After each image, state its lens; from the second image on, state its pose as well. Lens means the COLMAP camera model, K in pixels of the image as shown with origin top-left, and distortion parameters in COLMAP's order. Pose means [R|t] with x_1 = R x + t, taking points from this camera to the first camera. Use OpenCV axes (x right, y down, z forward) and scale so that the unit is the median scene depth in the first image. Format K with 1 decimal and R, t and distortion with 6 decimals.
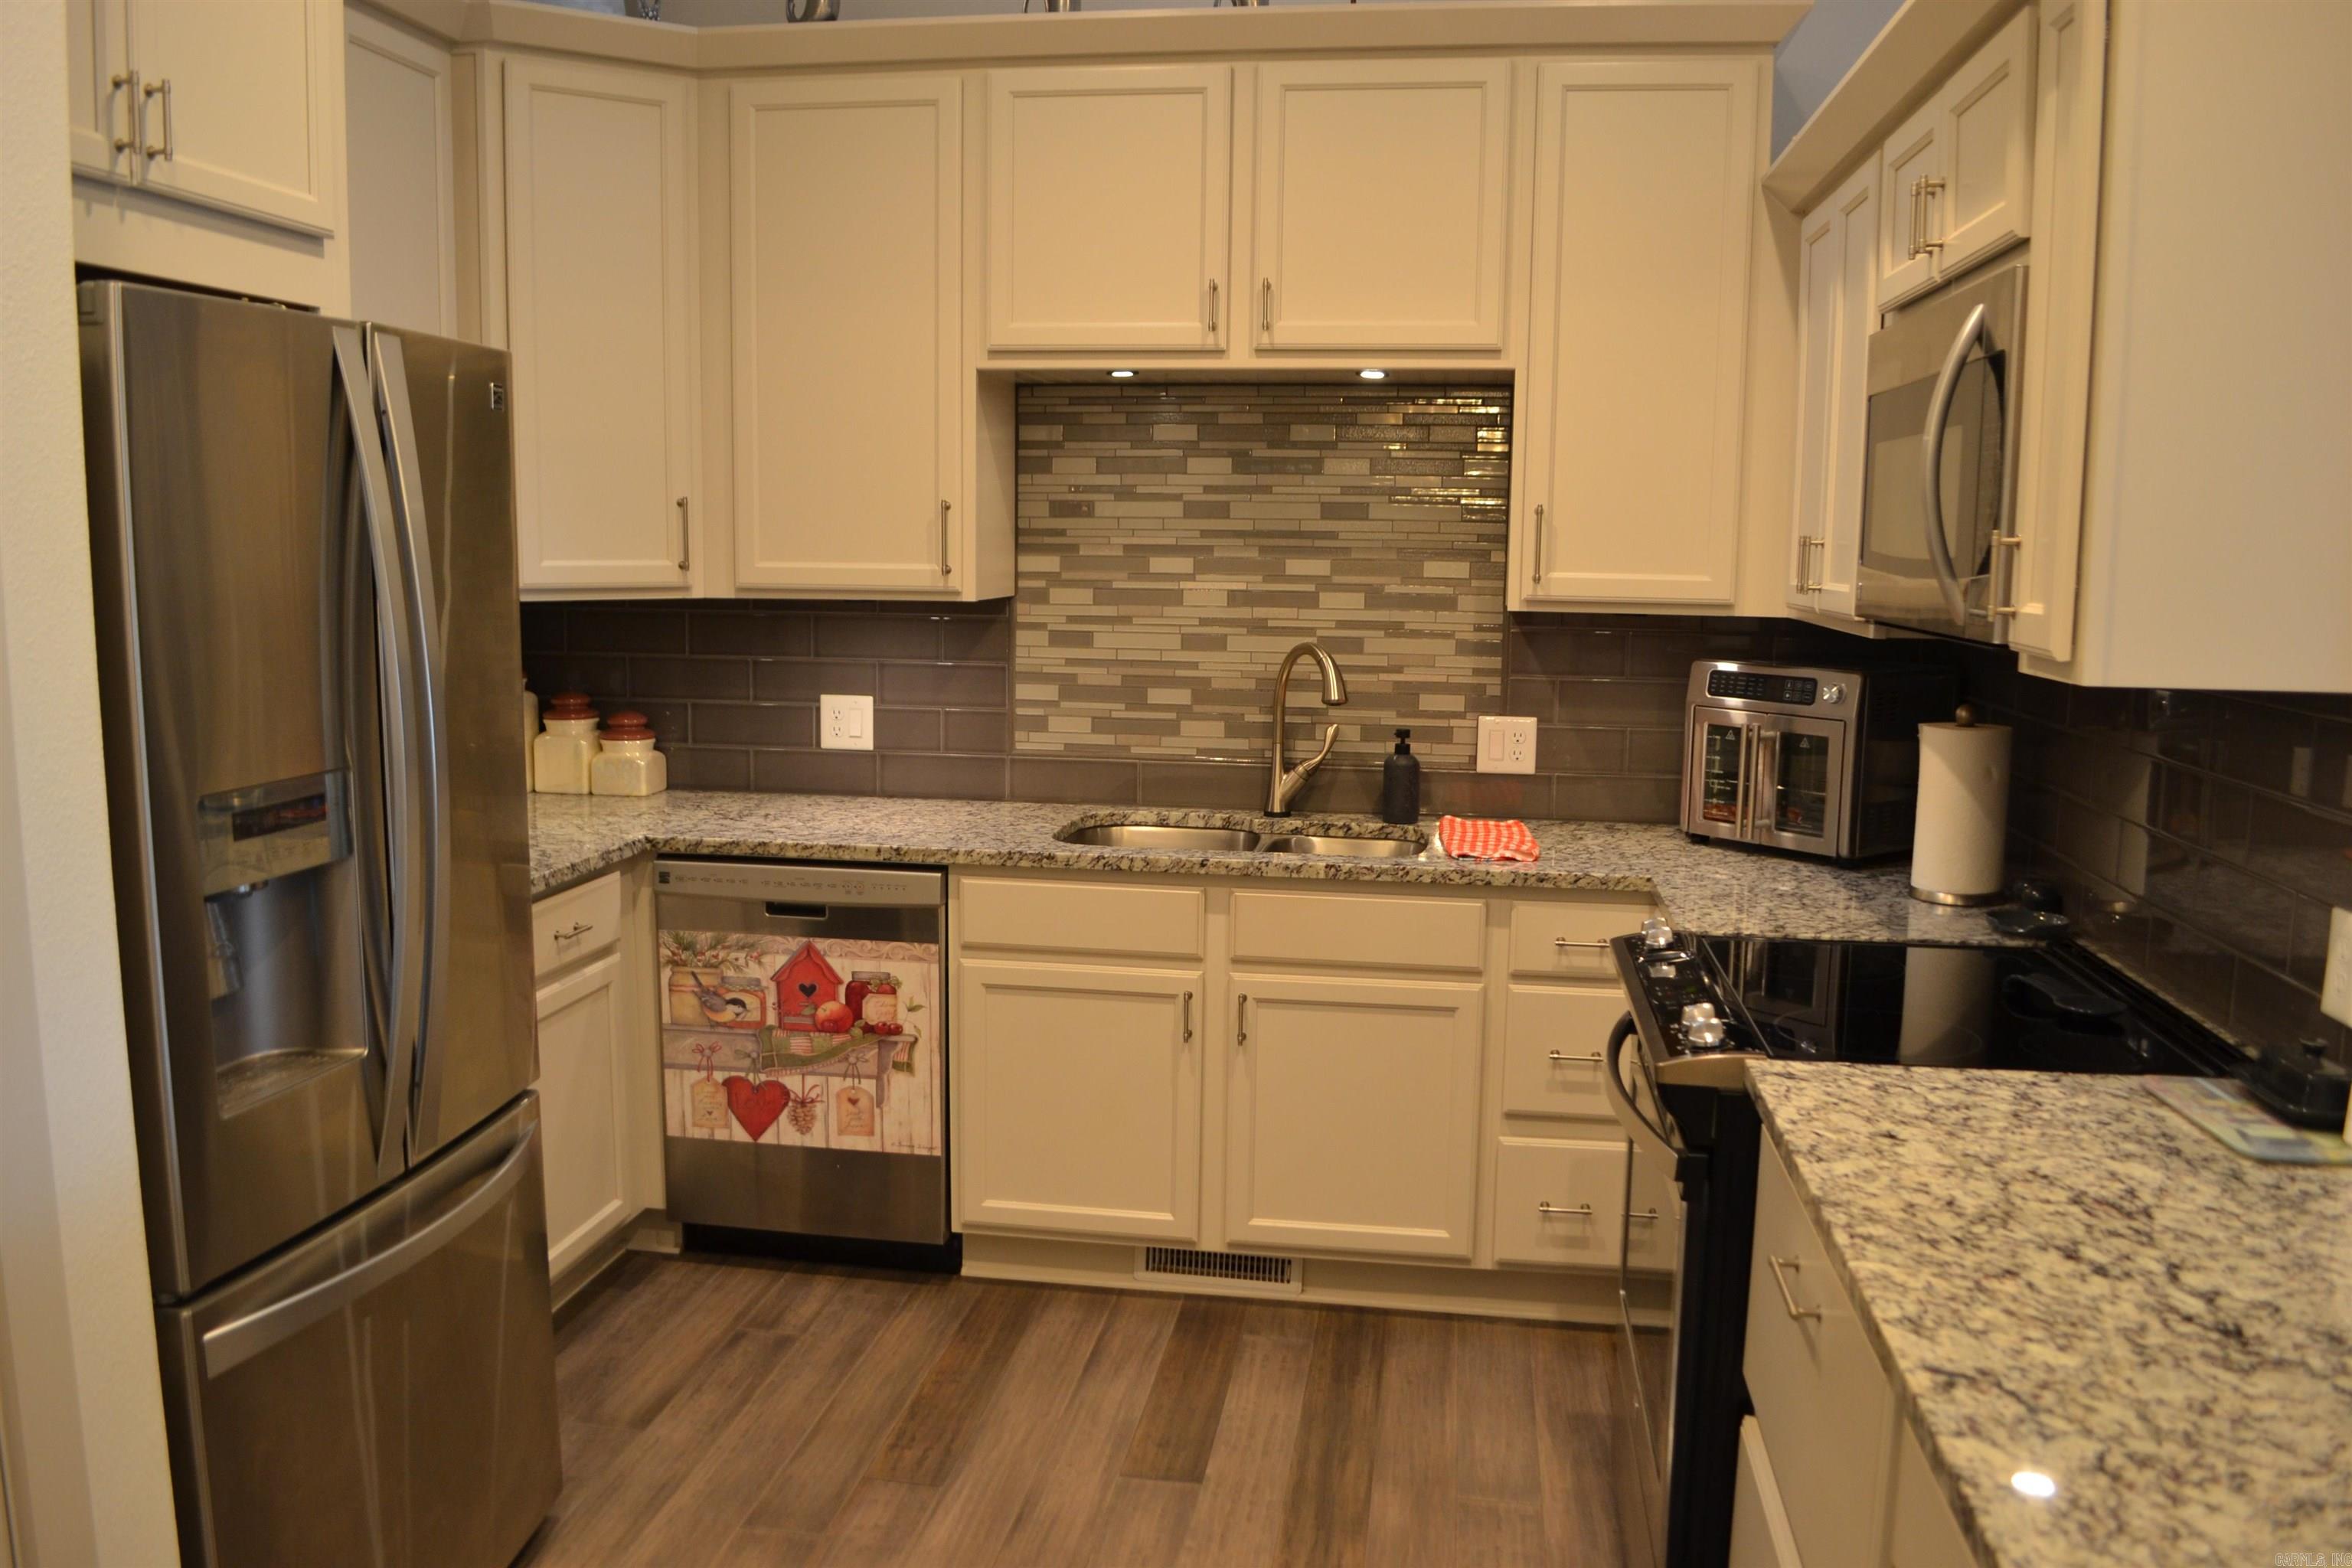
lens RADIAL K [[1877.4, 0, 1178.3], [0, 1877.4, 784.1], [0, 0, 1]] dist [-0.080671, 0.007121]
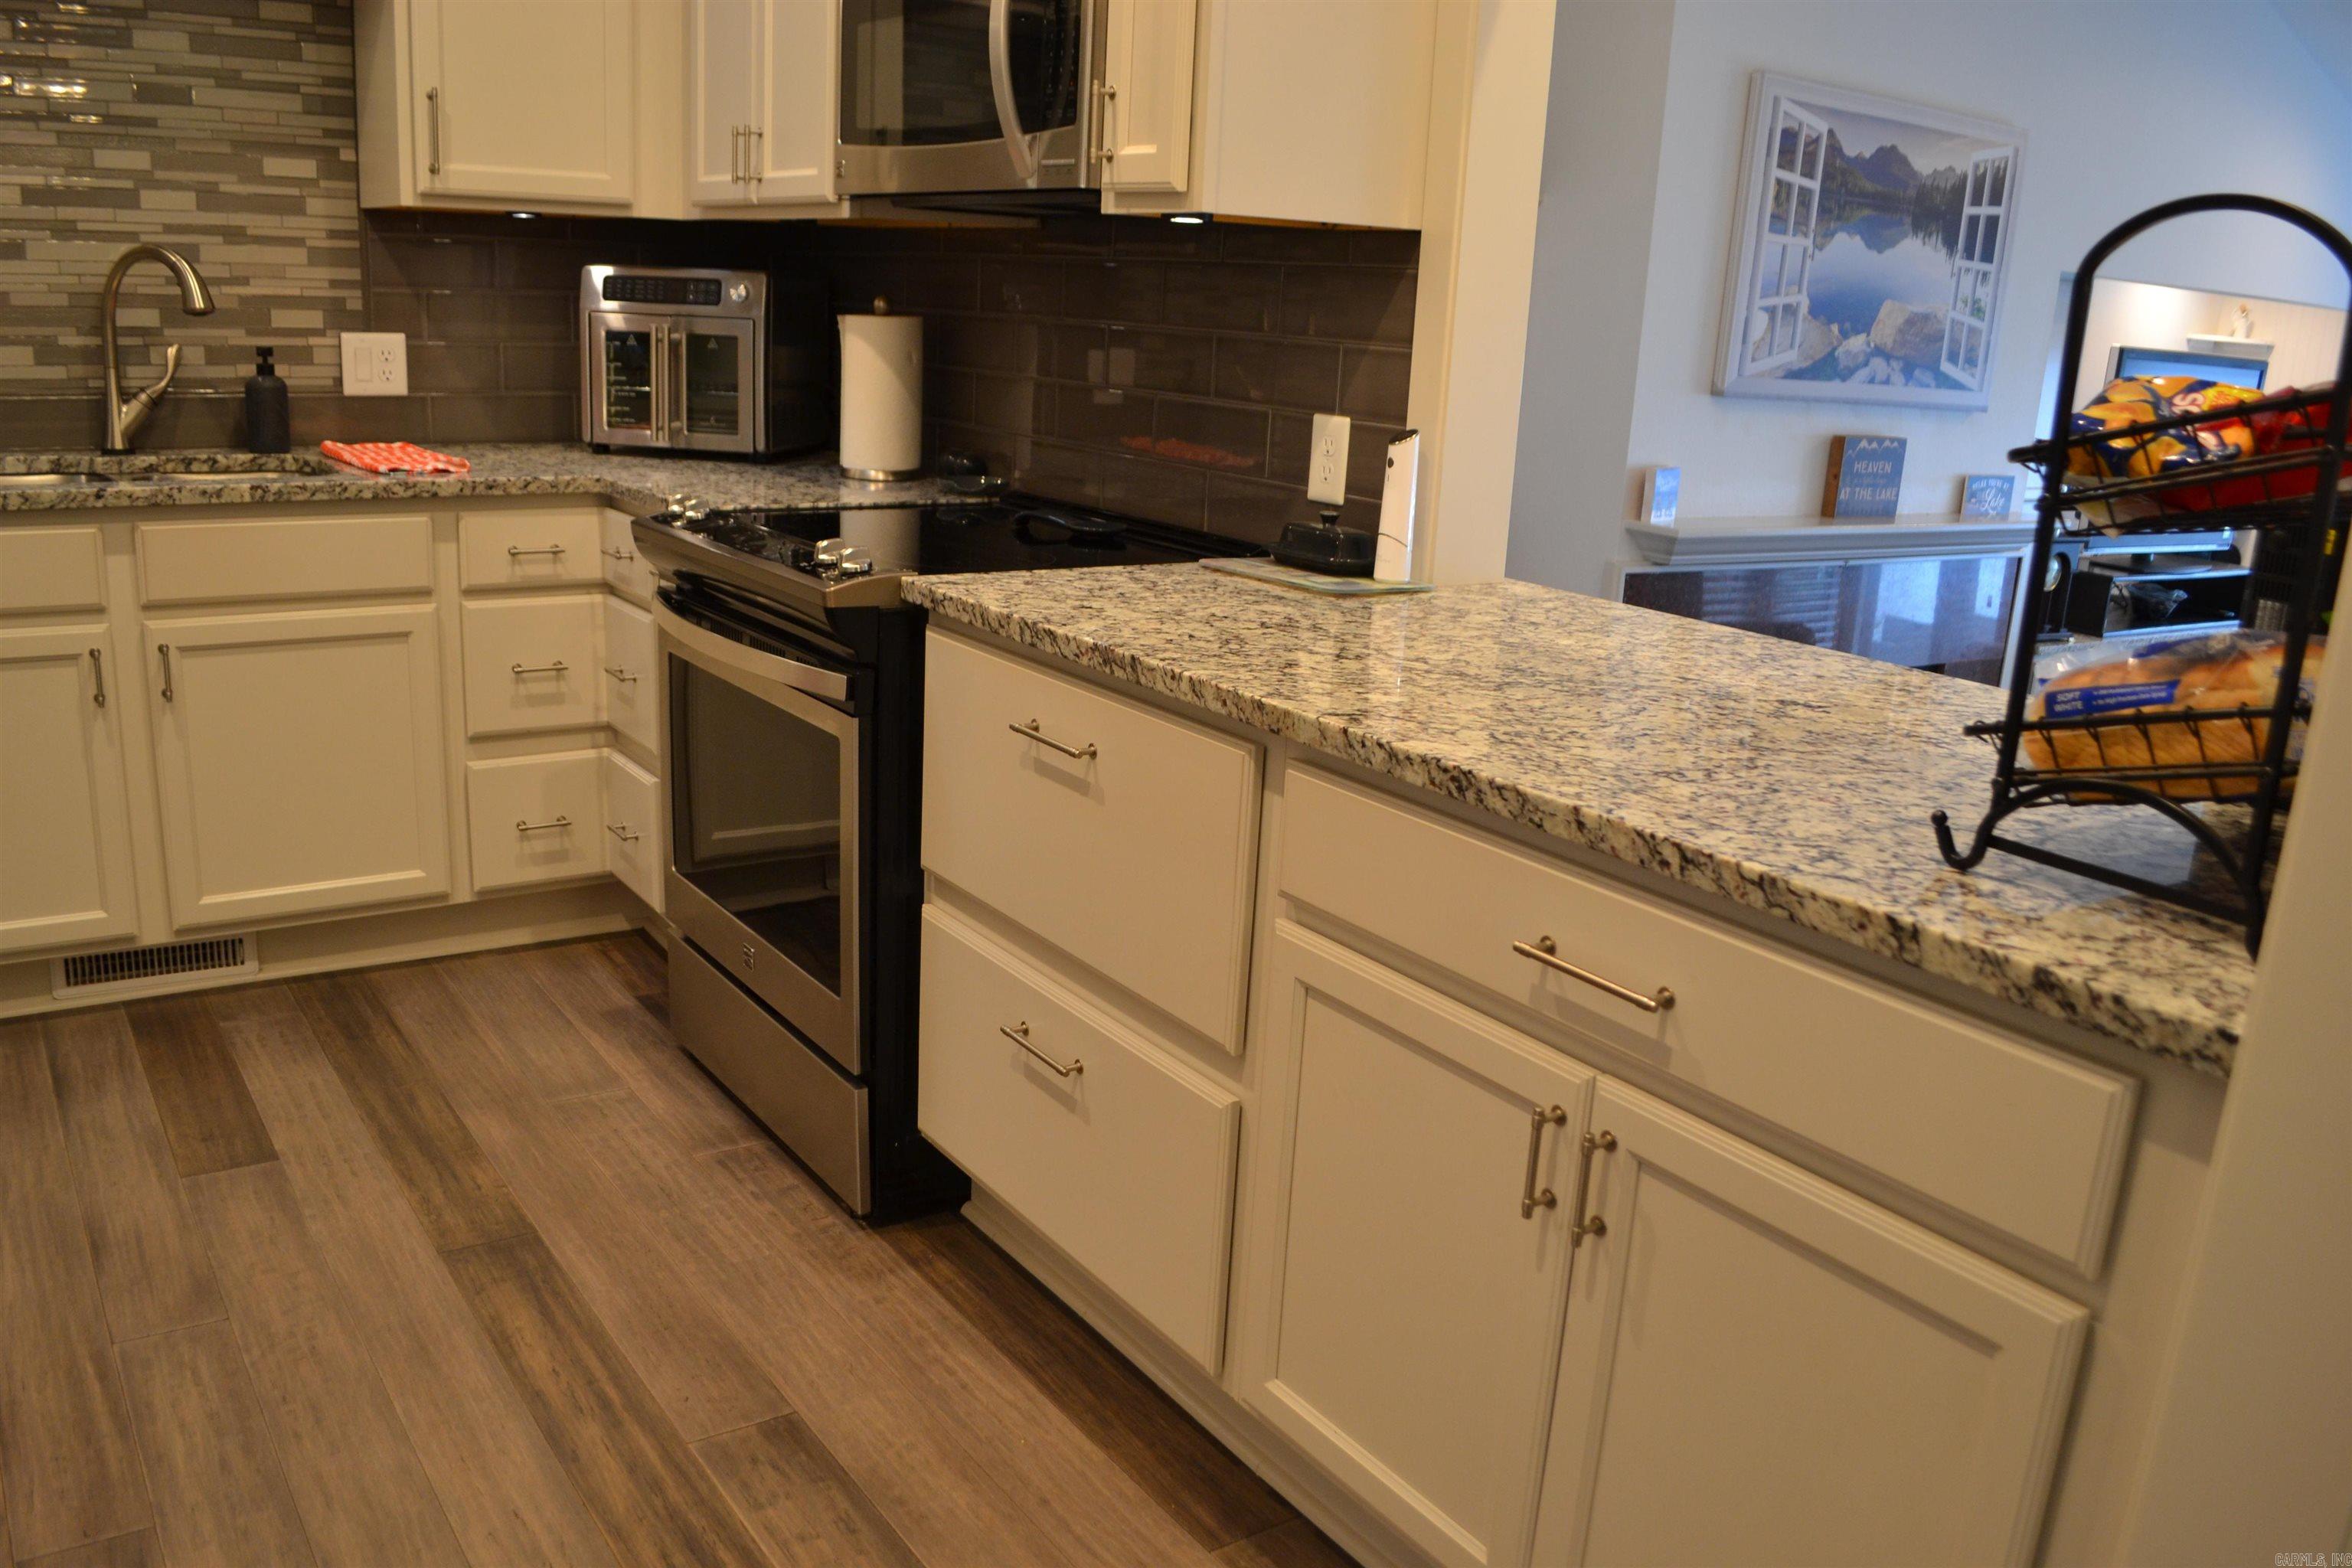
lens RADIAL K [[1877.4, 0, 1171.1], [0, 1877.4, 787.1], [0, 0, 1]] dist [-0.080671, 0.007121]
pose [[0.730876, -0.155377, 0.664589, -0.192542], [0.052156, 0.983609, 0.172604, 0.052976], [-0.680514, -0.091490, 0.727001, 0.054171]]
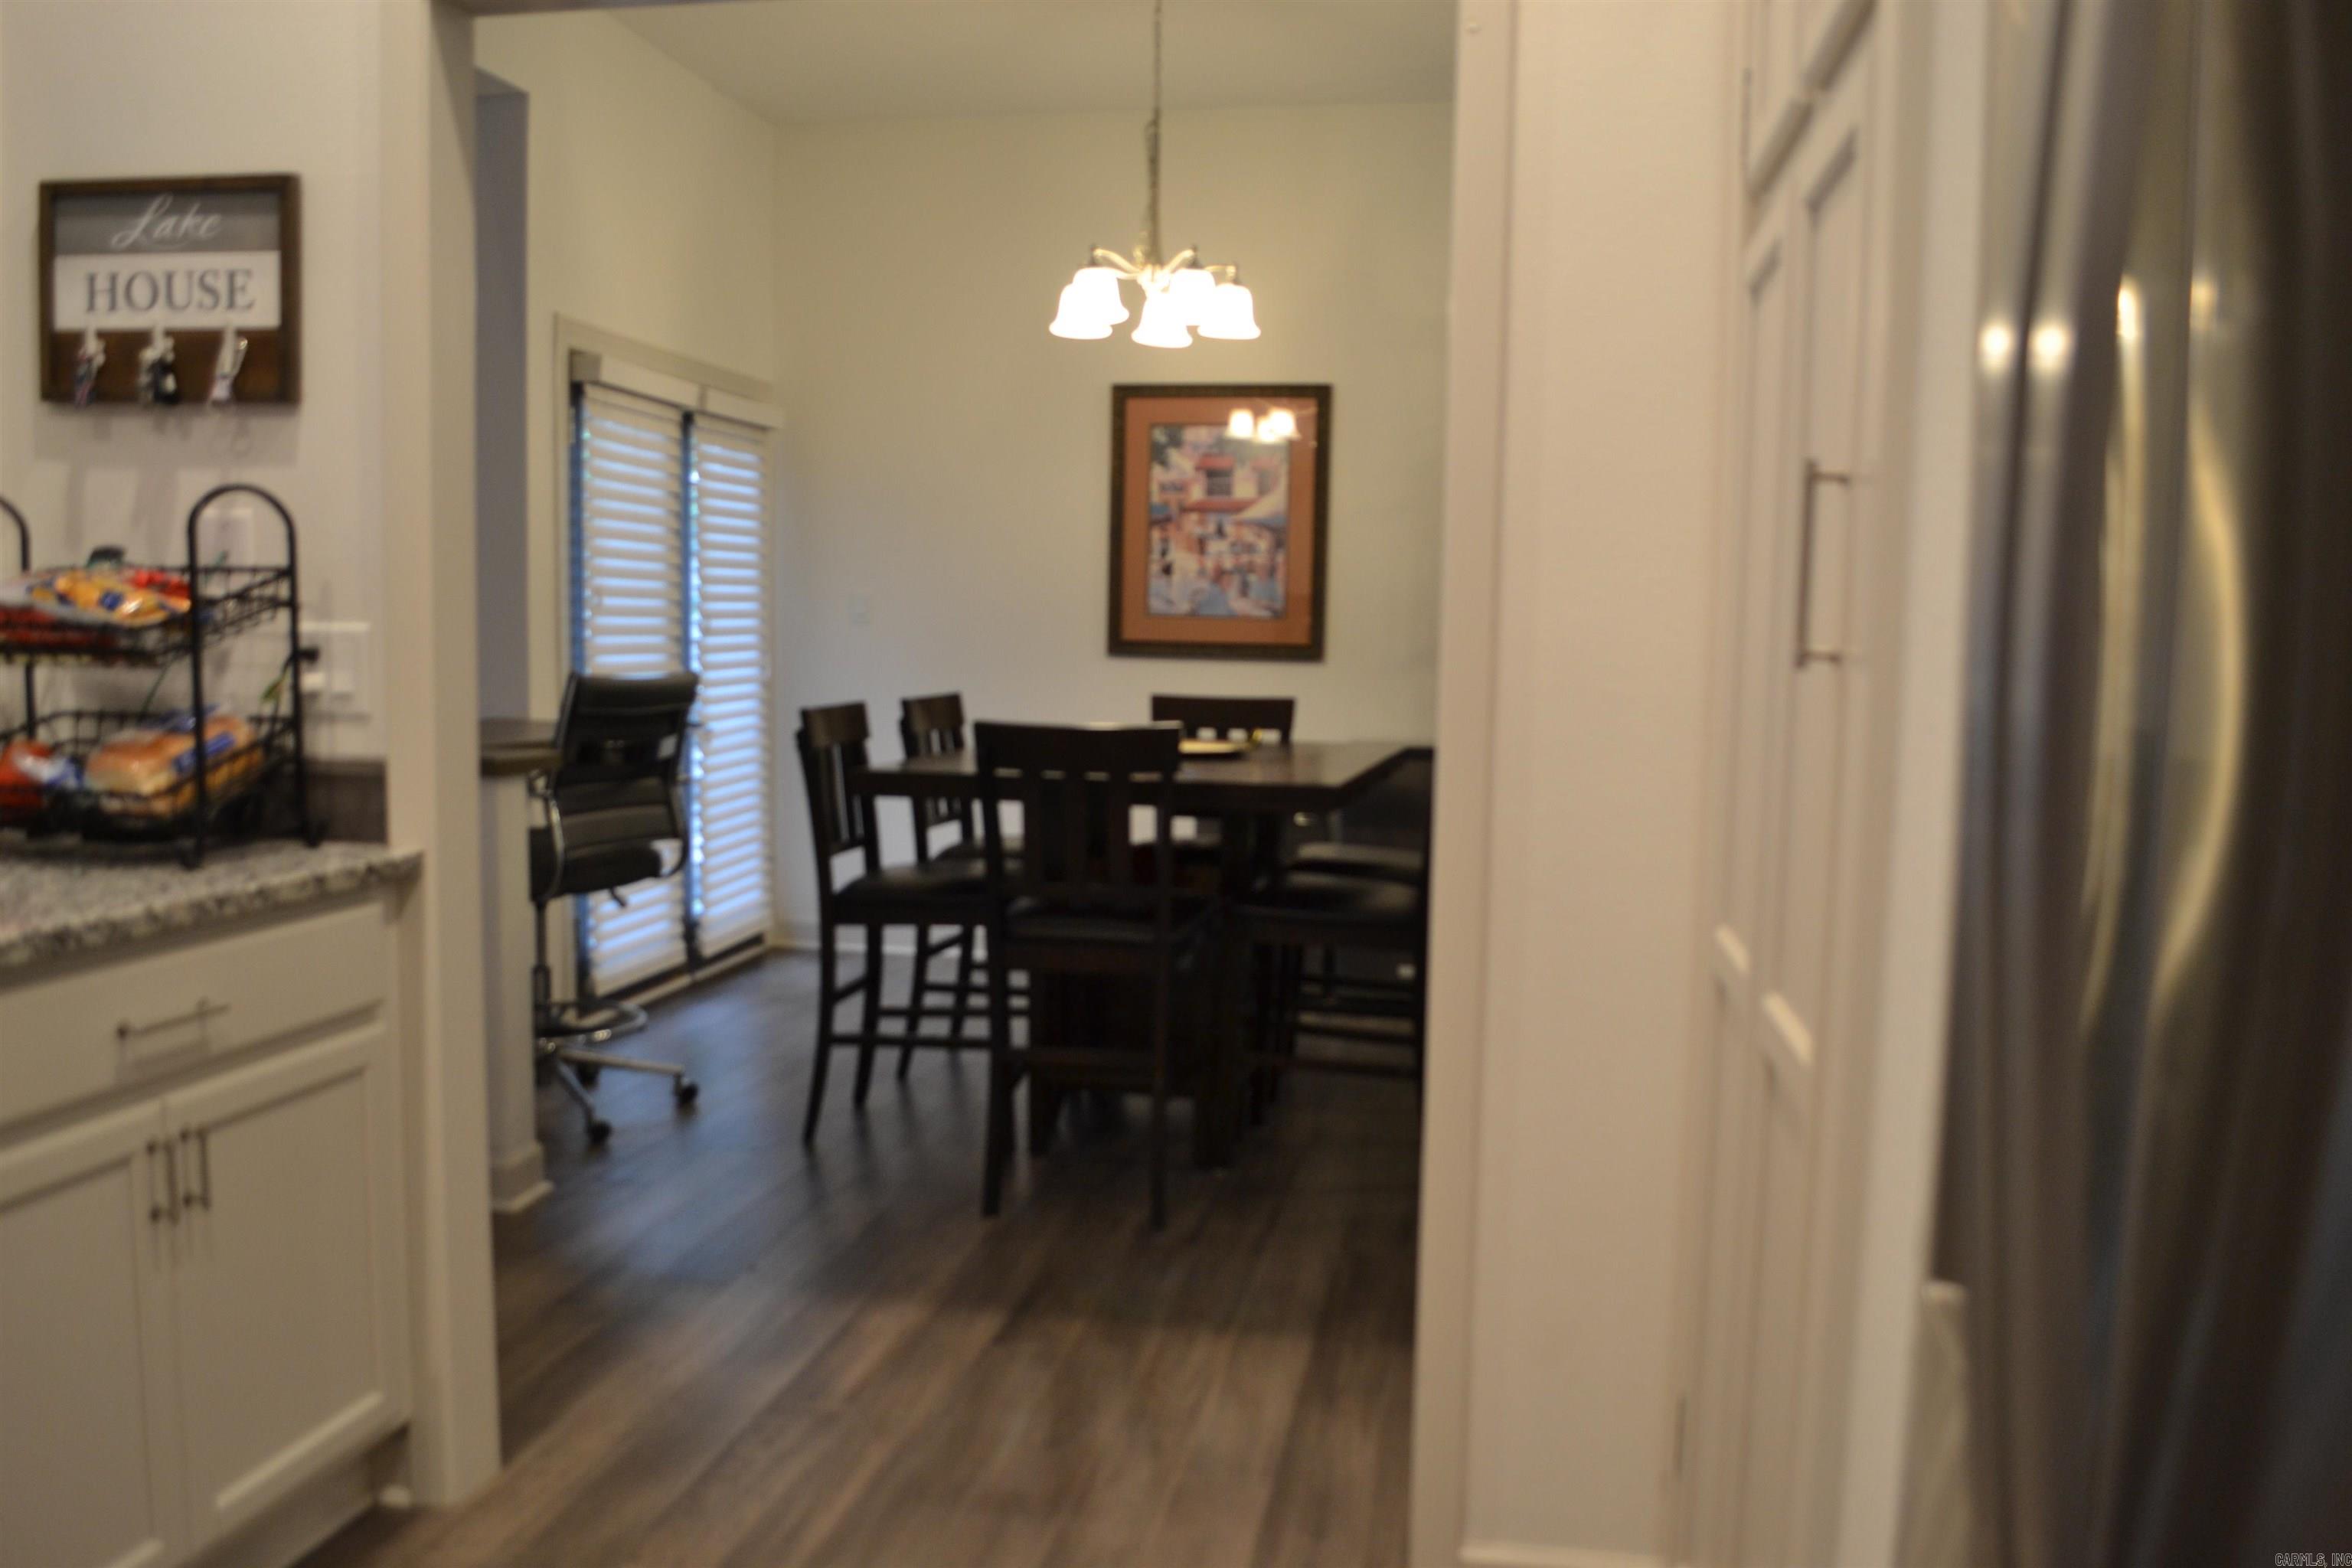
lens RADIAL K [[1877.4, 0, 1173.0], [0, 1877.4, 785.4], [0, 0, 1]] dist [-0.080671, 0.007121]
pose [[-0.998370, -0.041499, 0.039194, -0.166949], [-0.031796, 0.974546, 0.221922, -0.110639], [-0.047406, 0.220313, -0.974276, 1.474712]]
